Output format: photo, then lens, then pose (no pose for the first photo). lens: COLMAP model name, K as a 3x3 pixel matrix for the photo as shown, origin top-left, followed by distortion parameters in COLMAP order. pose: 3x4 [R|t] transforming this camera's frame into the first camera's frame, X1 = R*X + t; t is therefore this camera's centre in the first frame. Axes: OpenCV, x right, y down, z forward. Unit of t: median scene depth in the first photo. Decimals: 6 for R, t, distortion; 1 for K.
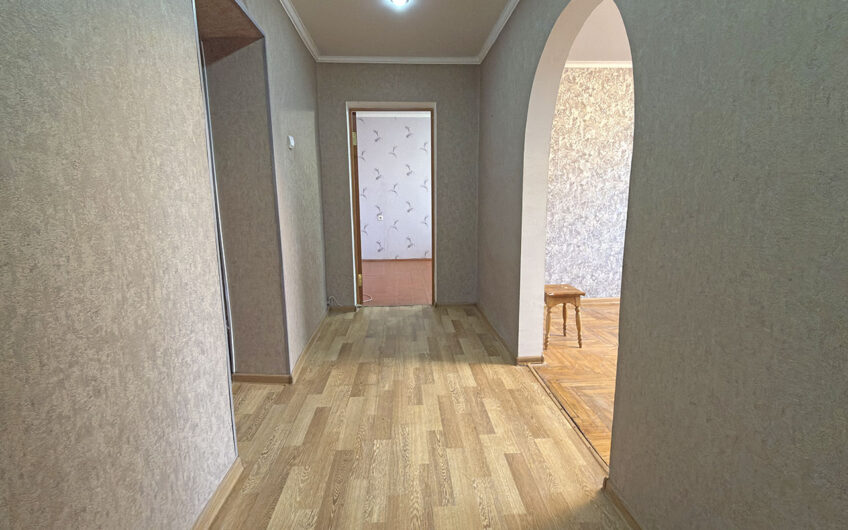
lens RADIAL K [[414.5, 0, 424.0], [0, 414.5, 265.0], [0, 0, 1]] dist [0.002051, -0.000053]
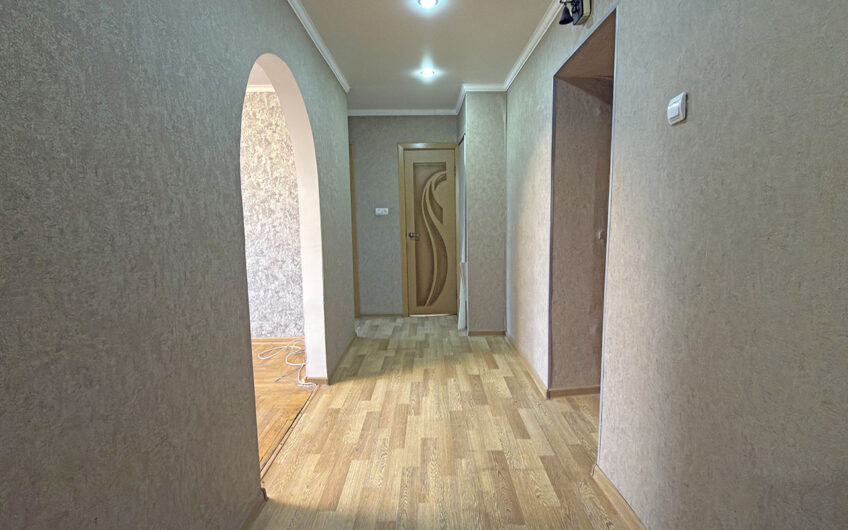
lens RADIAL K [[414.5, 0, 424.0], [0, 414.5, 265.0], [0, 0, 1]] dist [0.002051, -0.000053]
pose [[-0.997558, 0.021484, 0.066458, -0.085351], [0.039579, 0.957878, 0.284435, -0.341209], [-0.057547, 0.286371, -0.956389, 1.881120]]
